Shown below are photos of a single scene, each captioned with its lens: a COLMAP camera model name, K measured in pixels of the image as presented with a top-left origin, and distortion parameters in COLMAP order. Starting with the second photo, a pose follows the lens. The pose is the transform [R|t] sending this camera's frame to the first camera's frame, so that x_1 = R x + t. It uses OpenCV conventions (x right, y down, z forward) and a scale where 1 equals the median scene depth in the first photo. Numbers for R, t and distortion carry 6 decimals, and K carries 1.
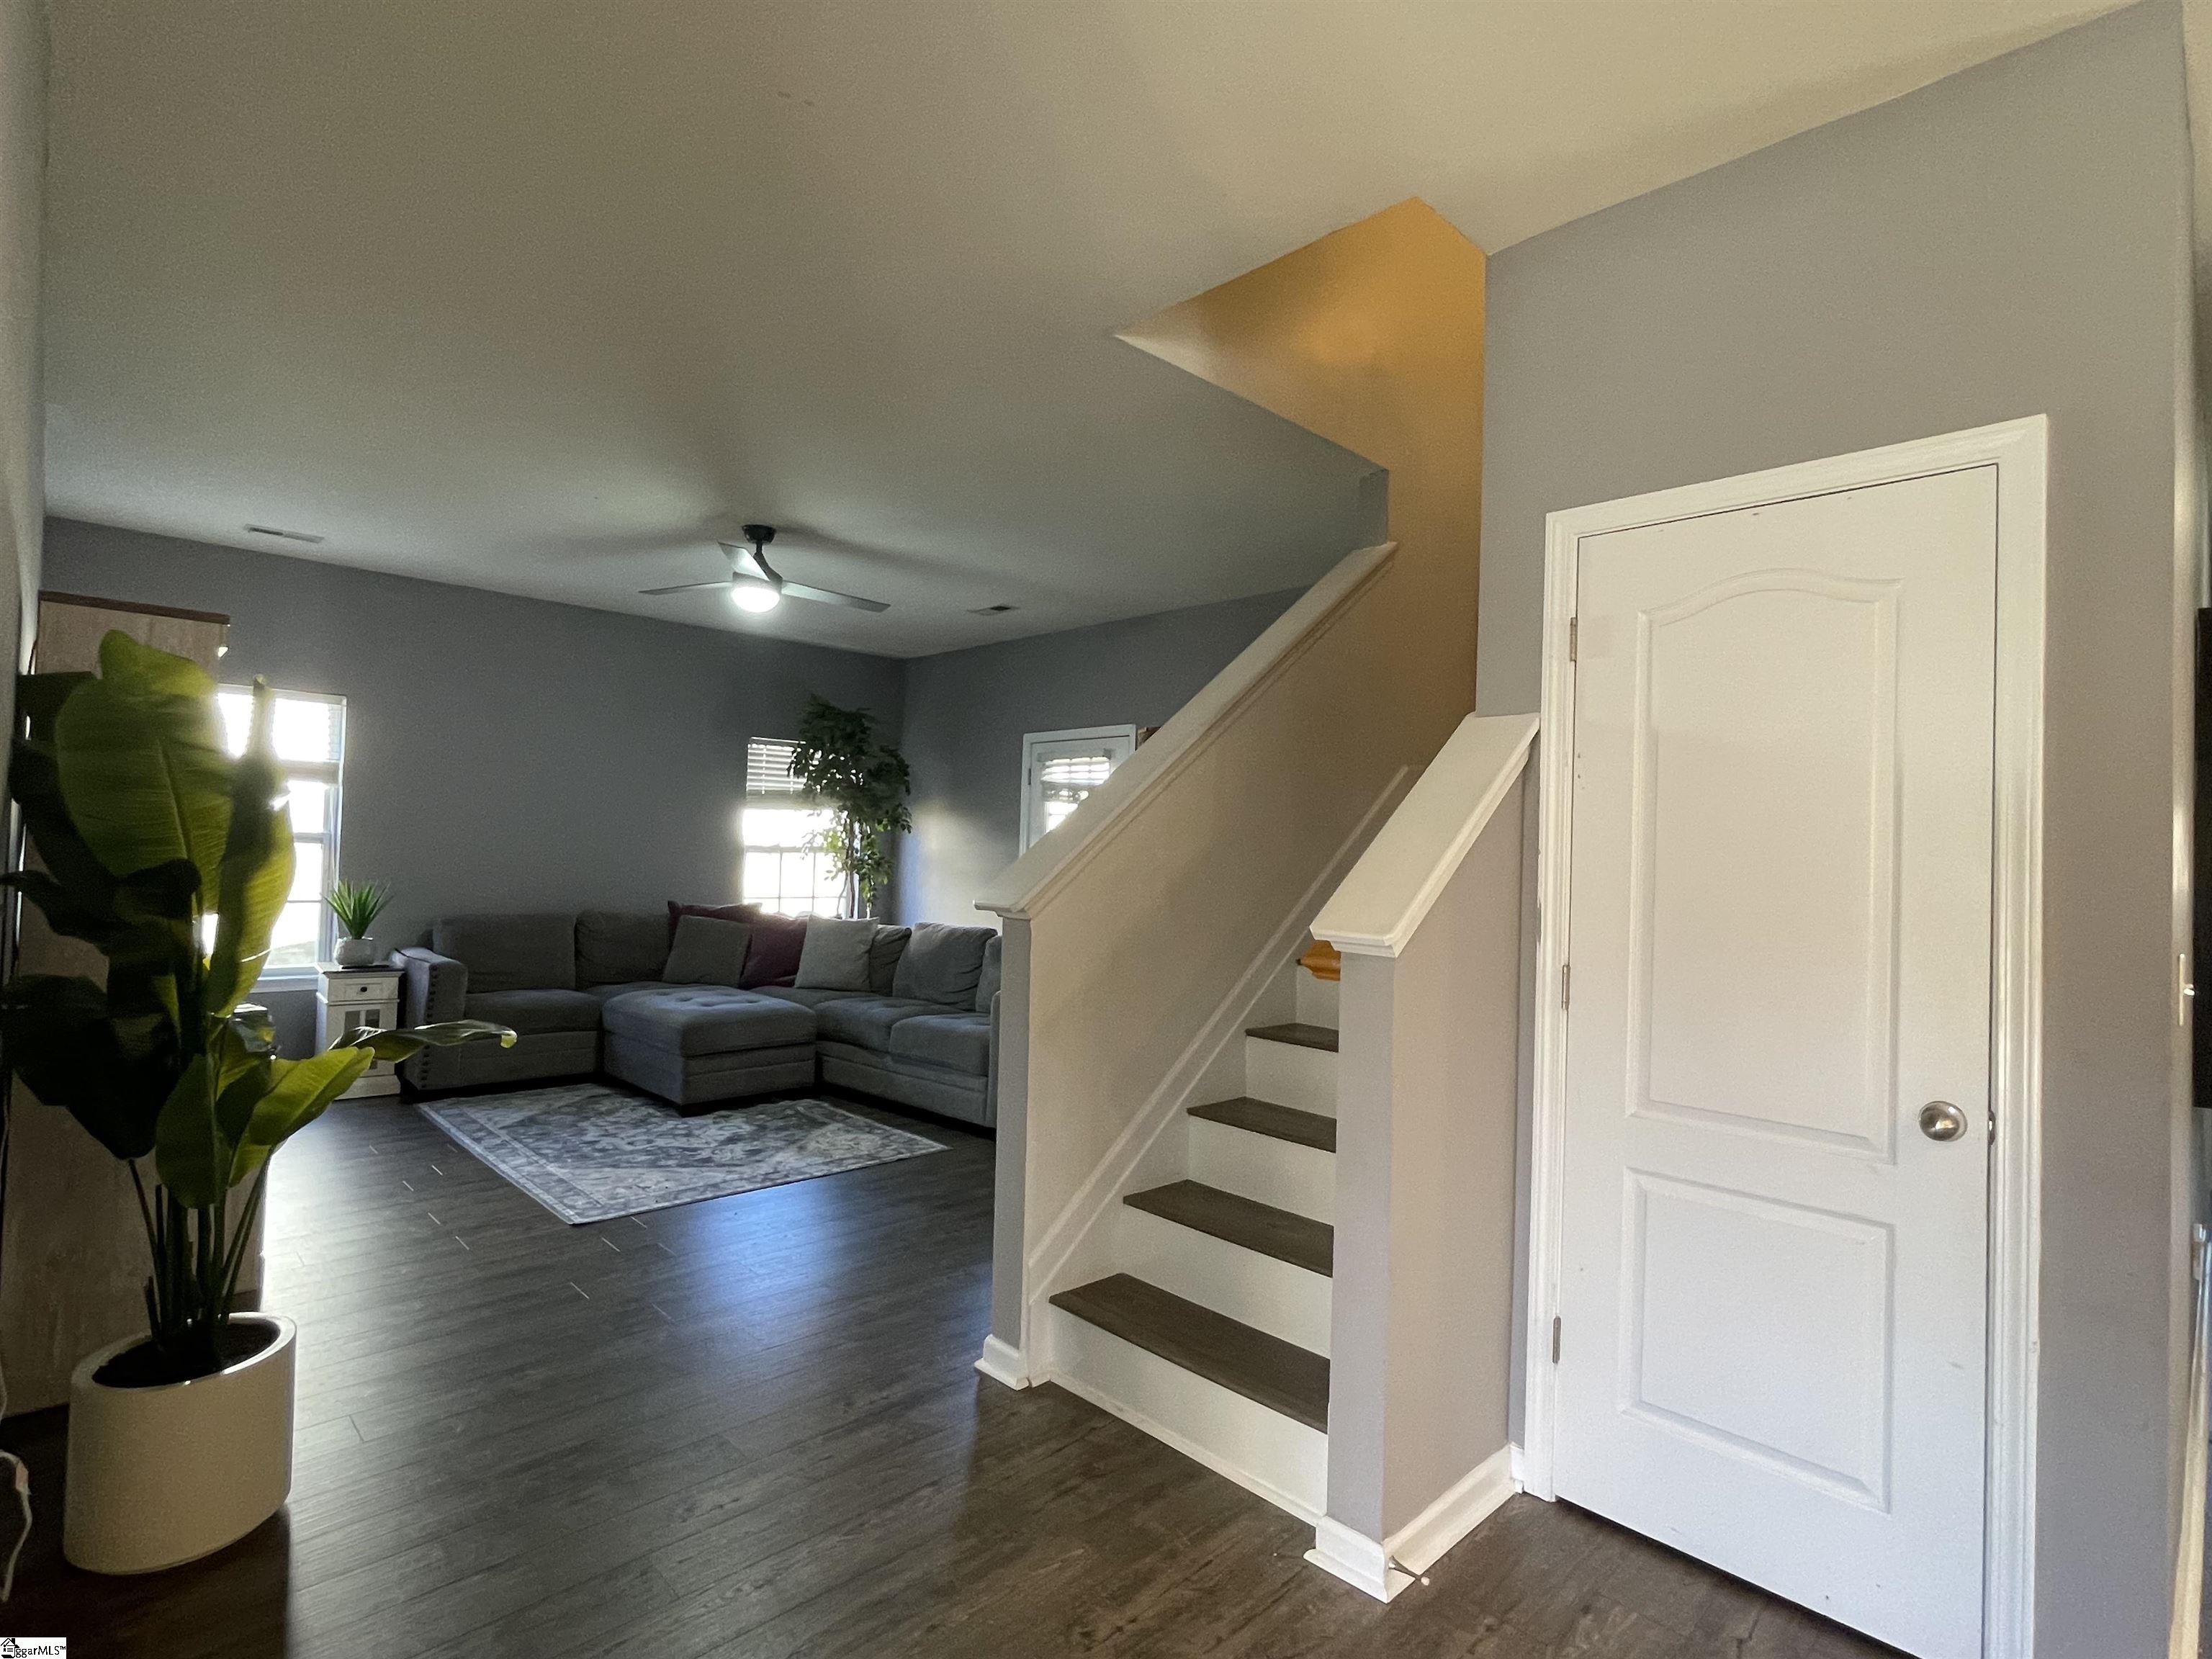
lens RADIAL K [[1092.8, 0, 1113.8], [0, 1092.8, 821.4], [0, 0, 1]] dist [-0.011575, 0.000157]
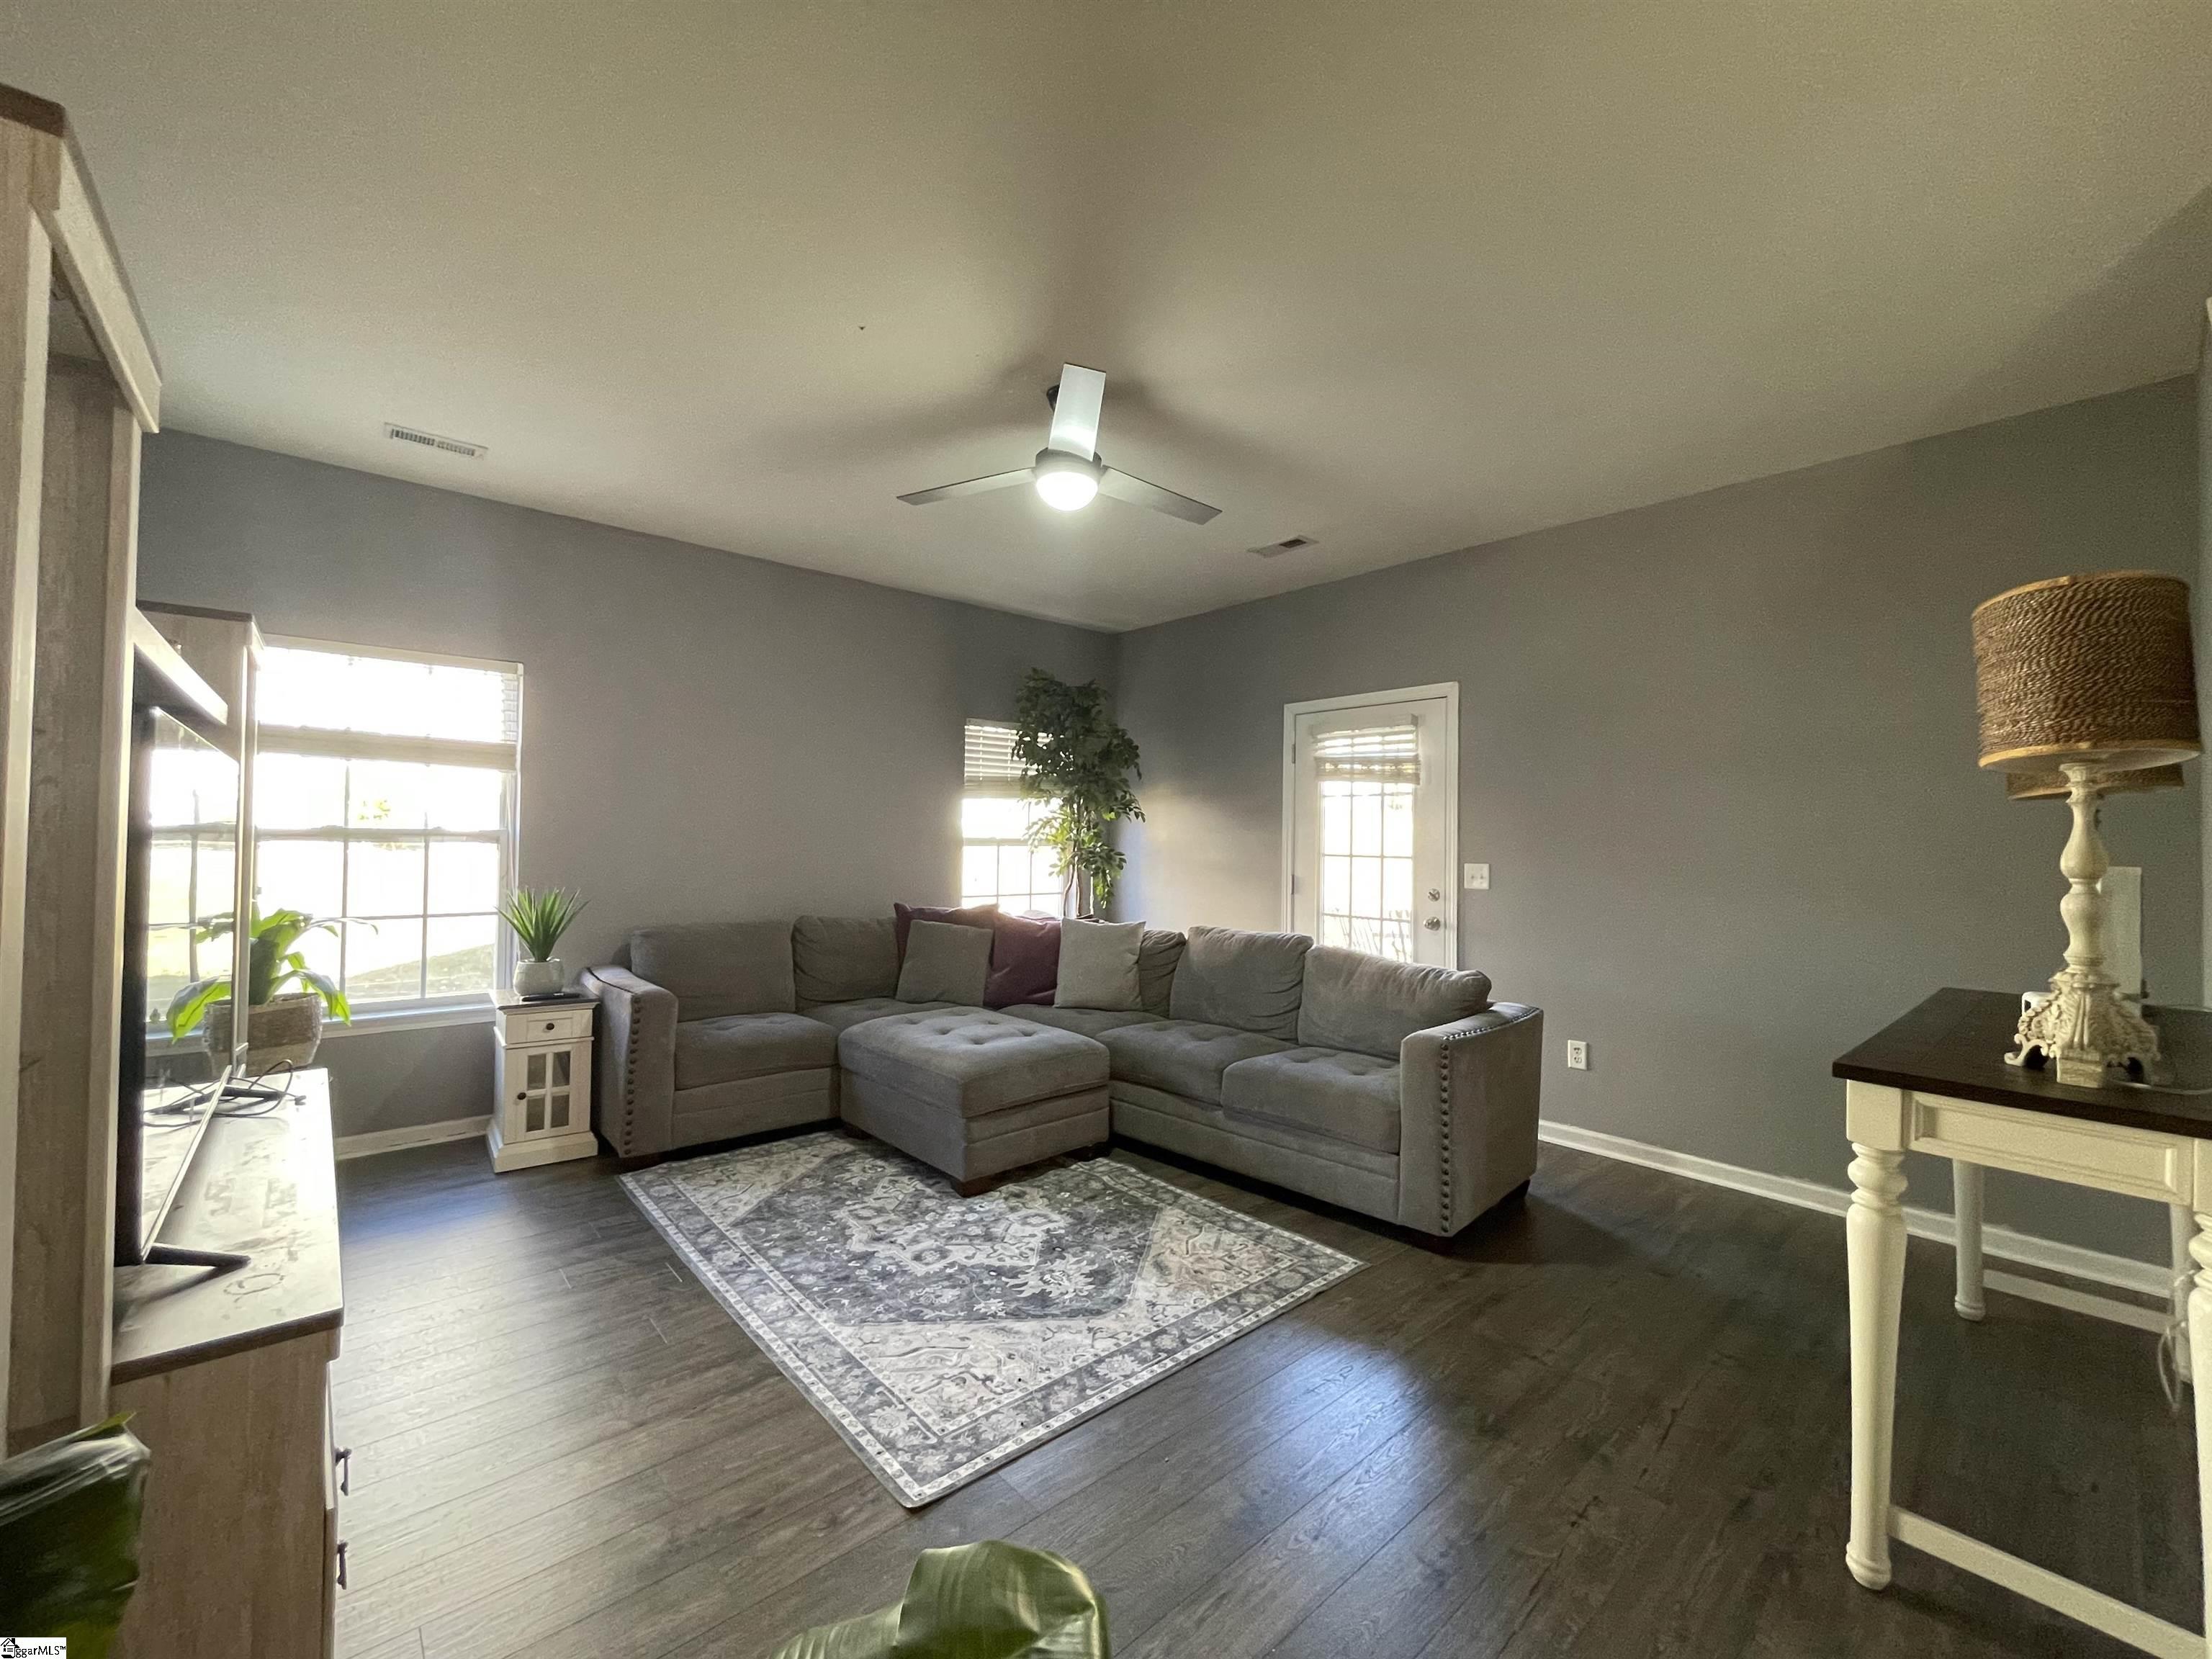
lens RADIAL K [[900.2, 0, 1104.9], [0, 900.2, 823.8], [0, 0, 1]] dist [-0.001722, -0.000121]
pose [[0.998281, -0.016840, -0.056132, -0.251350], [0.017227, 0.999831, 0.006421, 0.010220], [0.056015, -0.007377, 0.998403, 0.374986]]
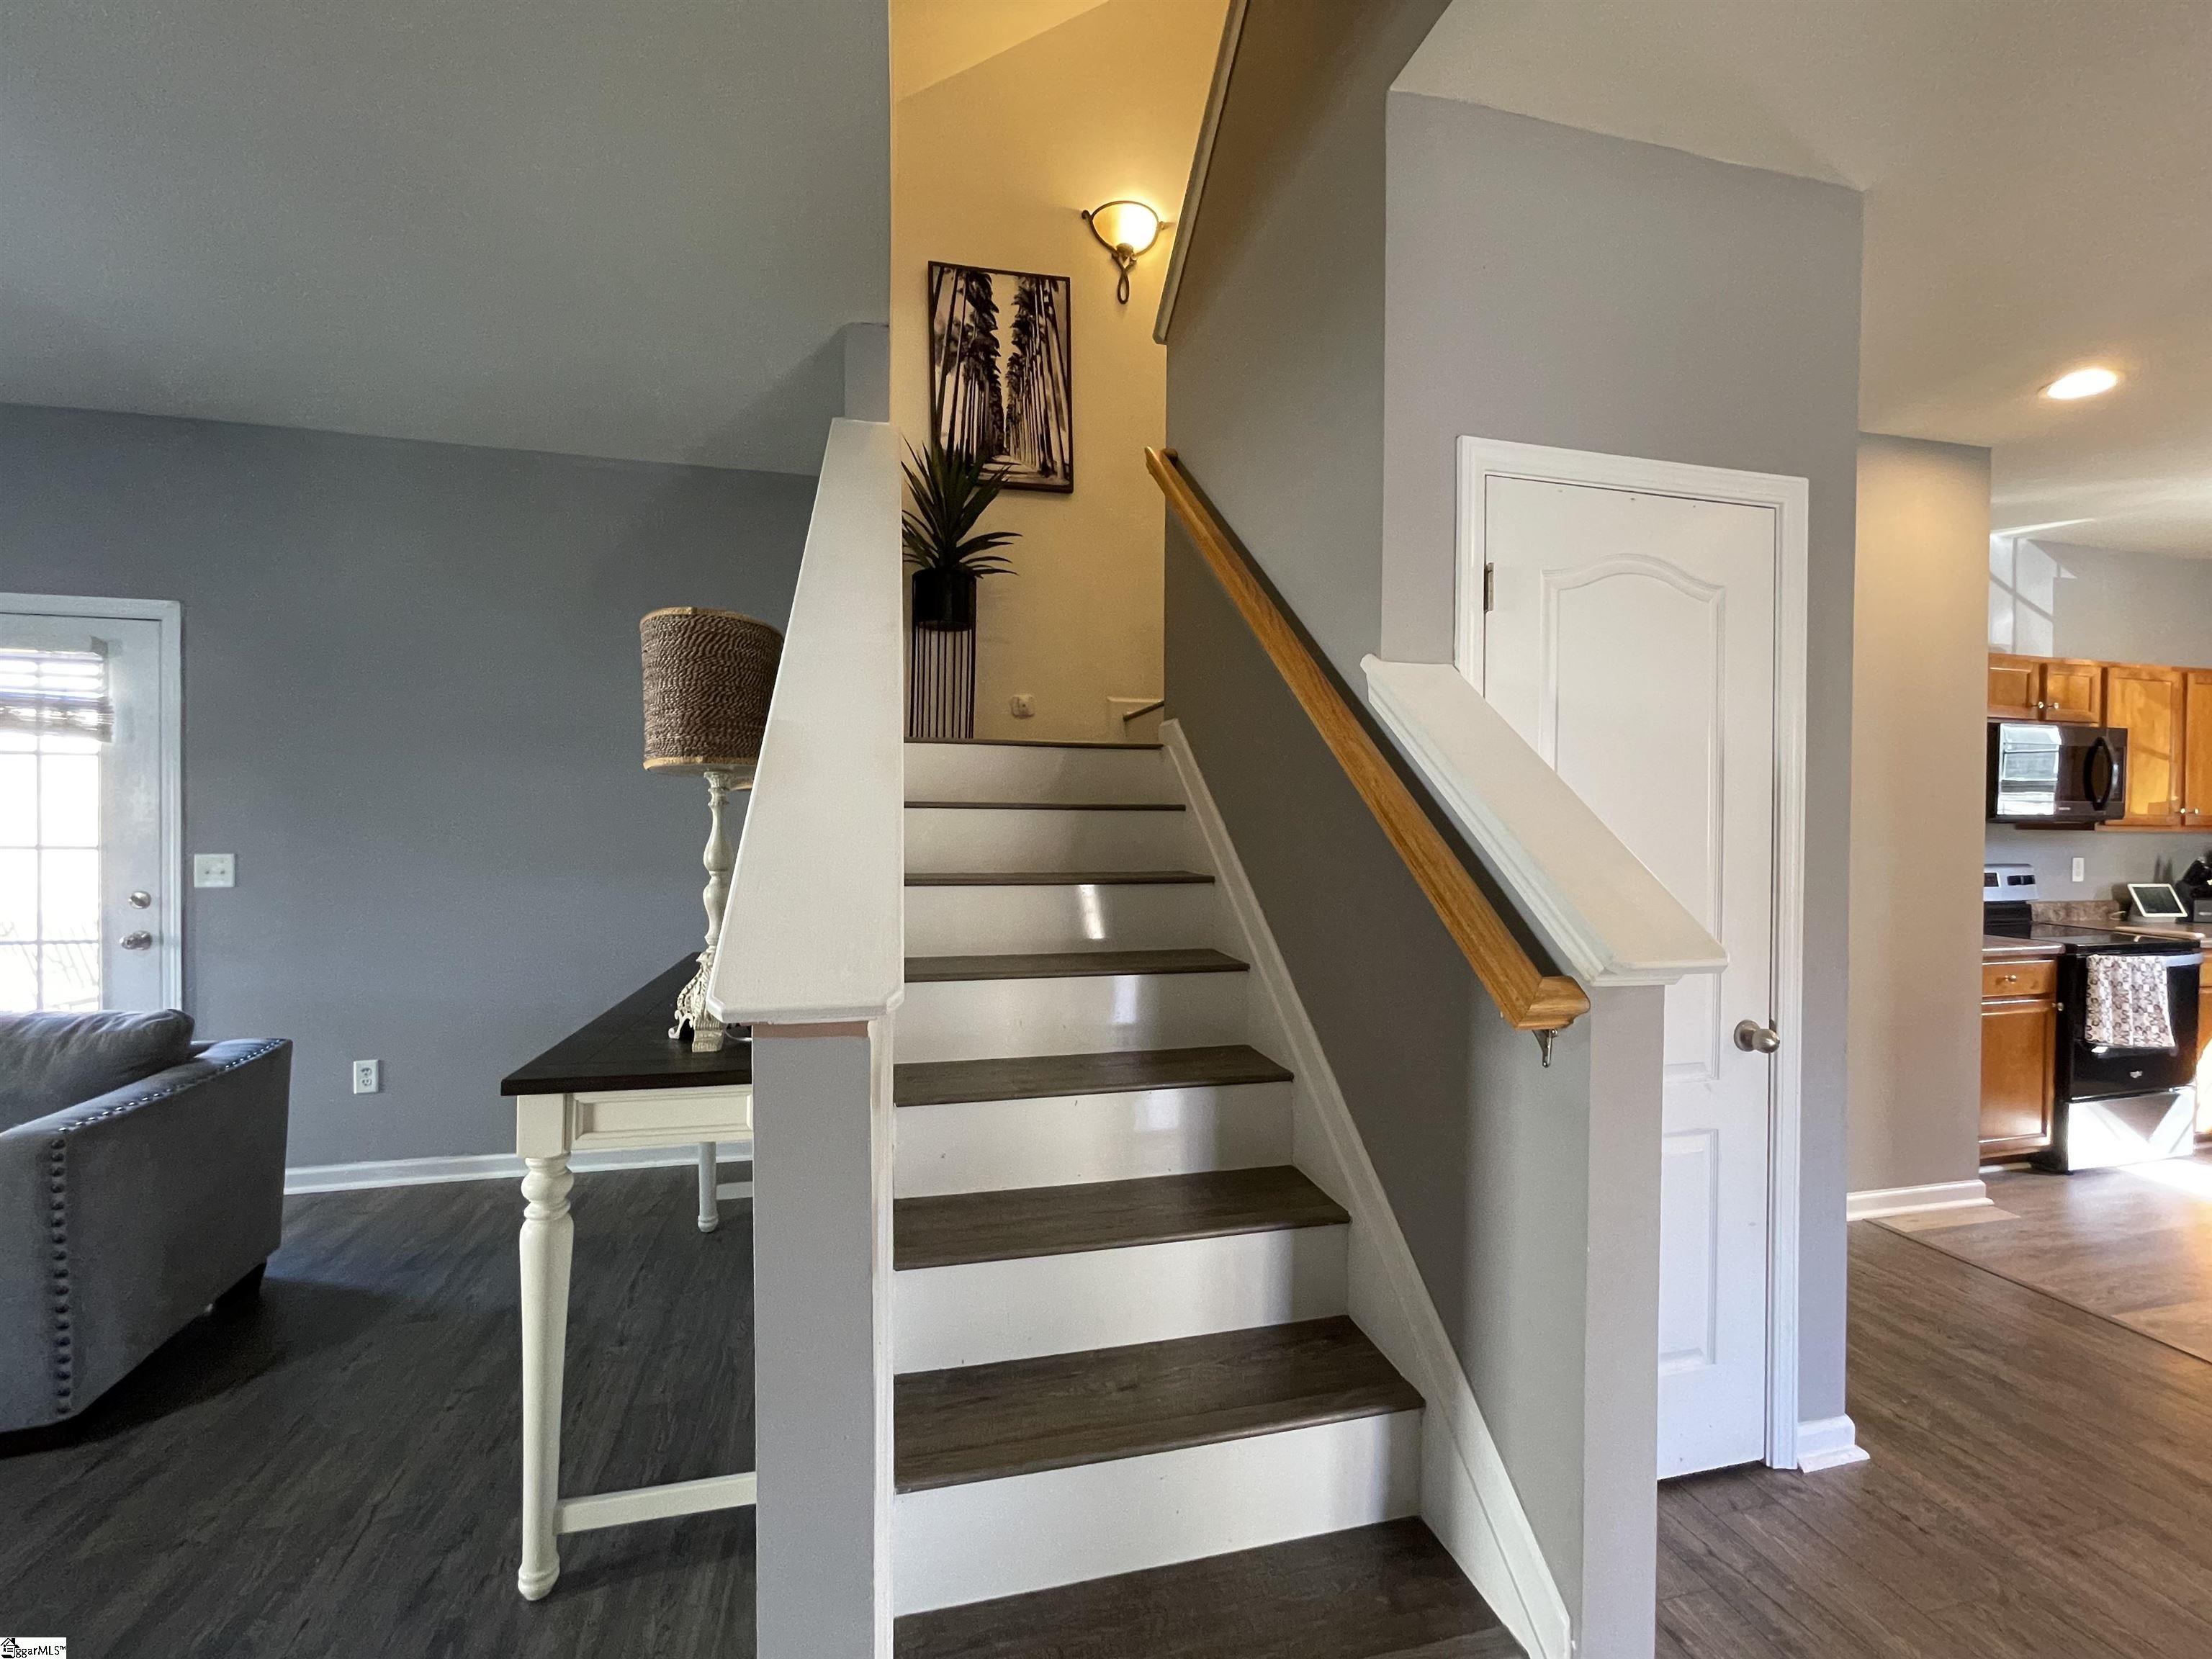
lens RADIAL K [[876.8, 0, 1117.6], [0, 876.8, 816.0], [0, 0, 1]] dist [-0.000259, -0.000002]
pose [[0.513872, -0.029585, 0.857357, -0.157126], [-0.014794, 0.998951, 0.043337, -0.002202], [-0.857739, -0.034953, 0.512895, 0.383764]]
